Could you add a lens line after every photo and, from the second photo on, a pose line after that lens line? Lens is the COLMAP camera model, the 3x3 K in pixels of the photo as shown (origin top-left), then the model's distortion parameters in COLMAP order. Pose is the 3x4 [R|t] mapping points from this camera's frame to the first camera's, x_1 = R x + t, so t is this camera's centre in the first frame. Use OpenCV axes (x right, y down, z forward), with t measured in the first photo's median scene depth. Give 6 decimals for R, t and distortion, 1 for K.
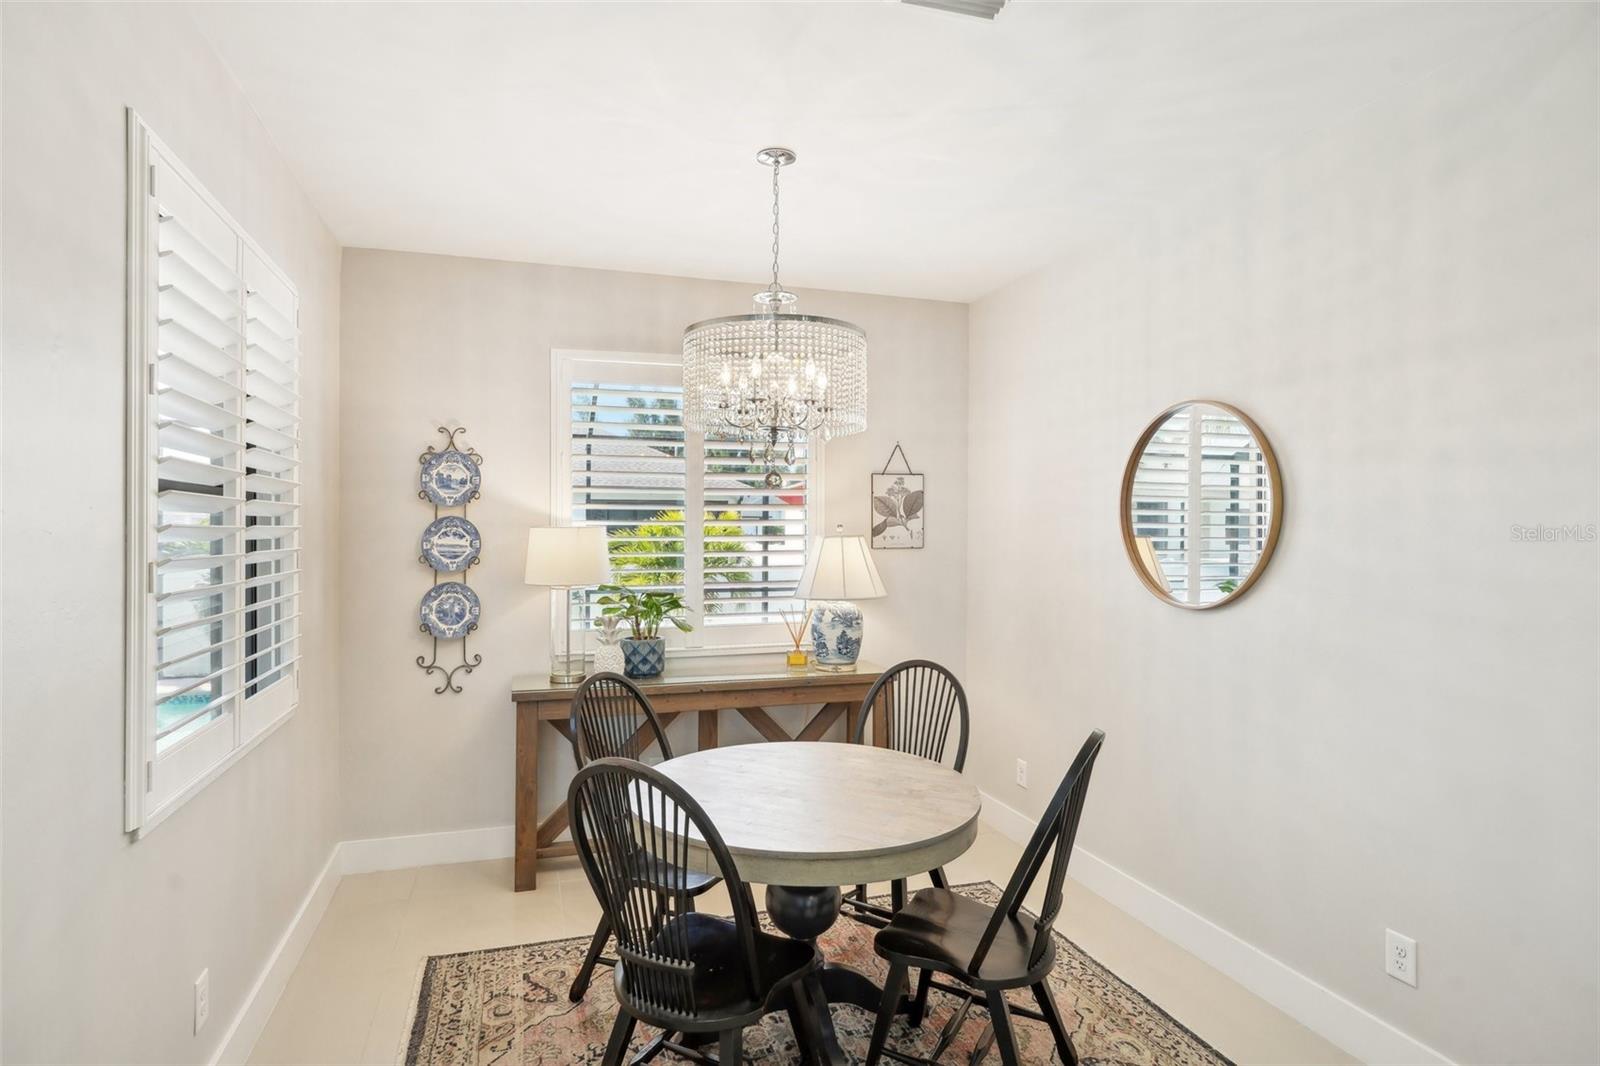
lens RADIAL K [[848.0, 0, 798.0], [0, 848.0, 531.6], [0, 0, 1]] dist [-0.007505, -0.001015]
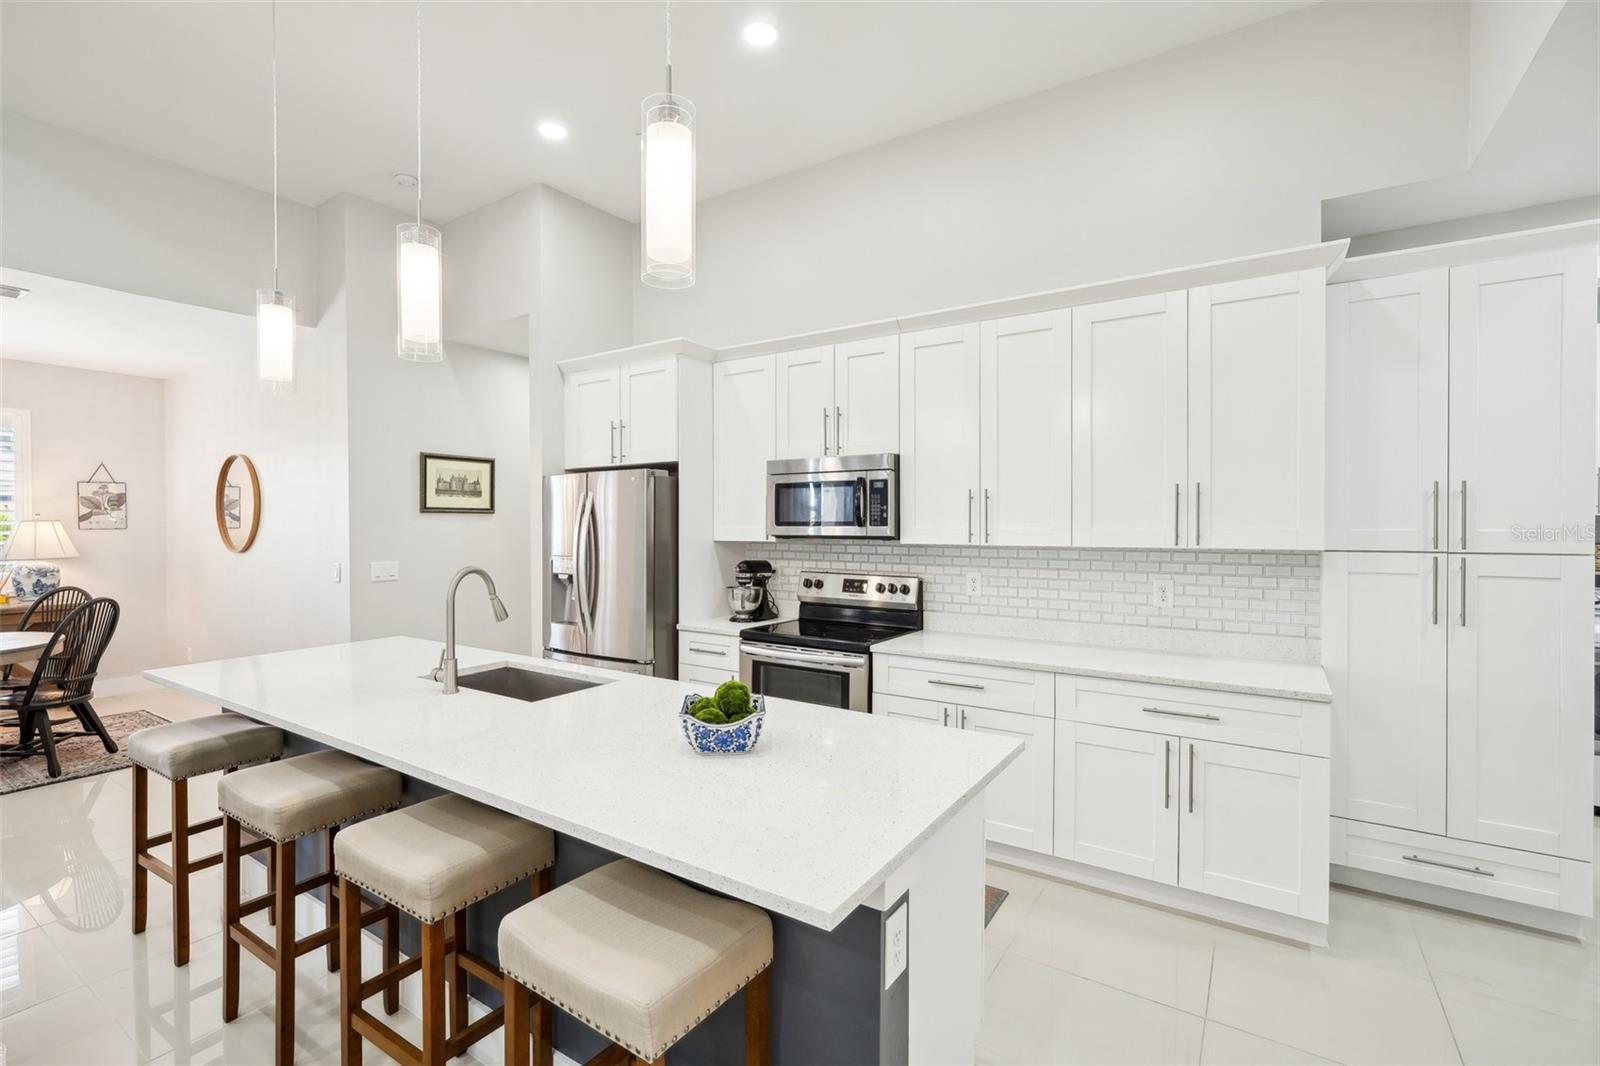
lens RADIAL K [[721.2, 0, 806.6], [0, 721.2, 526.3], [0, 0, 1]] dist [-0.012715, 0.002076]
pose [[0.778263, -0.009461, 0.627867, 0.339932], [0.009004, 0.999952, 0.003907, 0.023455], [-0.627873, 0.002613, 0.778311, -0.972062]]
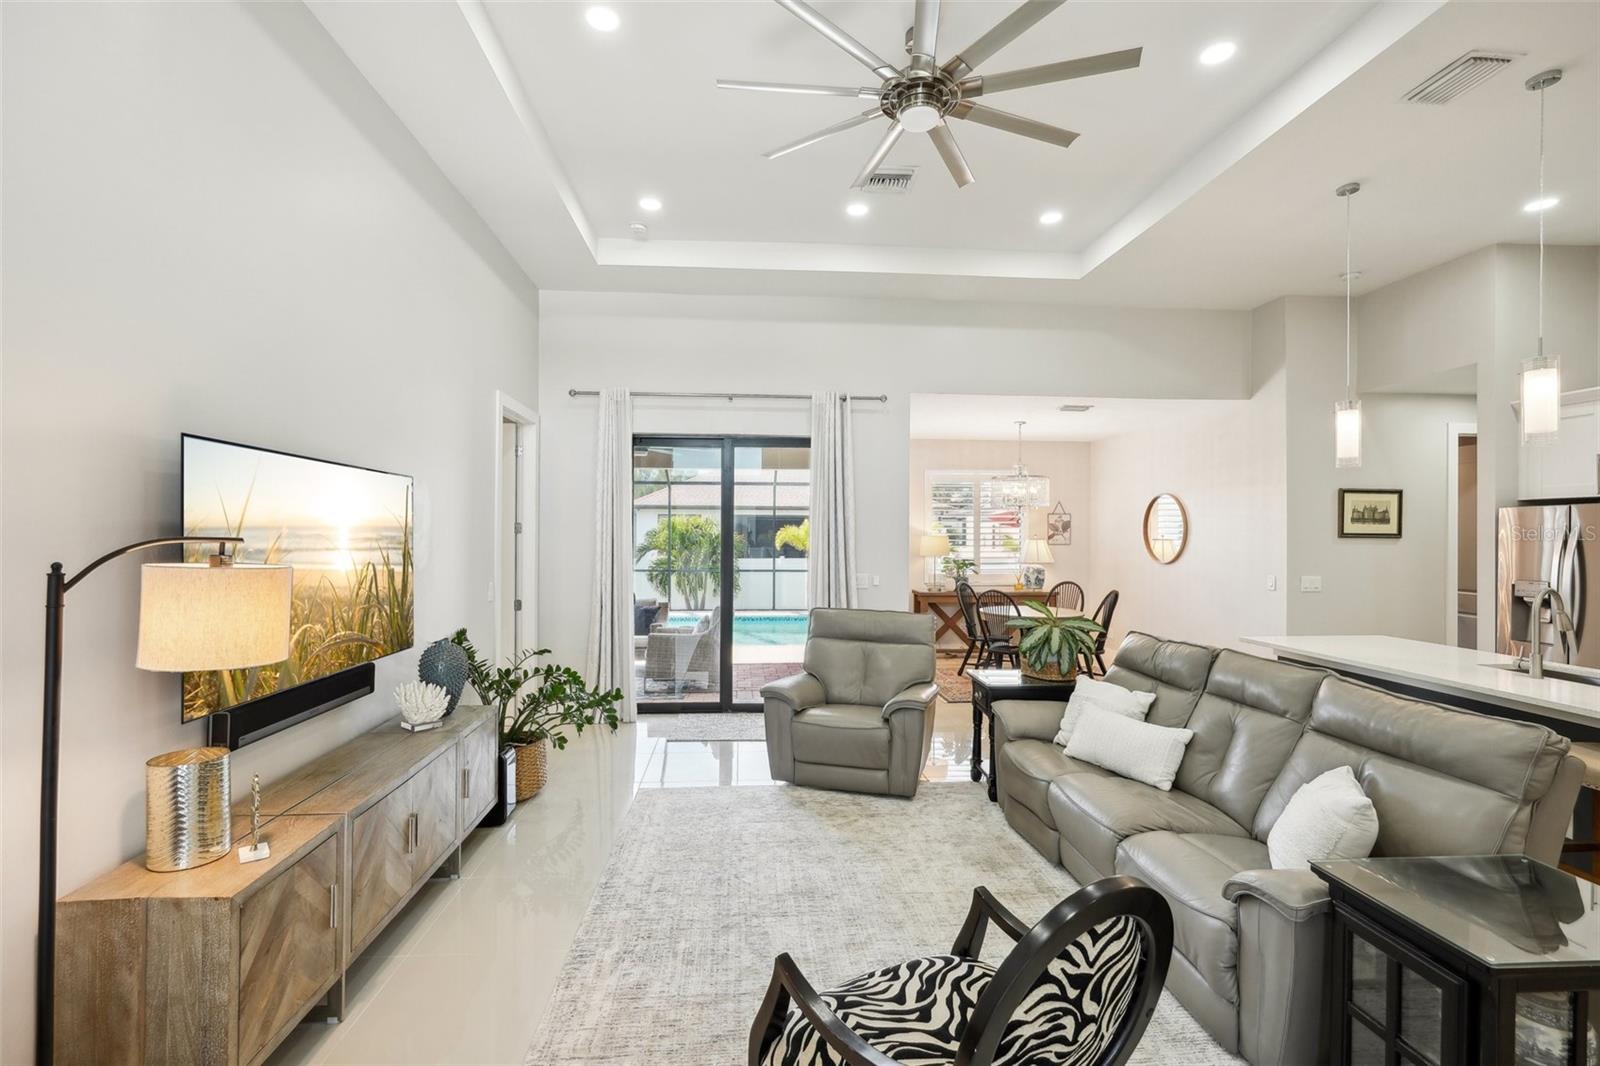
lens RADIAL K [[721.2, 0, 785.6], [0, 721.2, 531.9], [0, 0, 1]] dist [-0.012715, 0.002076]
pose [[0.971028, 0.001650, -0.238958, -0.168069], [-0.003514, 0.999967, -0.007374, 0.001492], [0.238938, 0.008000, 0.971002, -1.325967]]
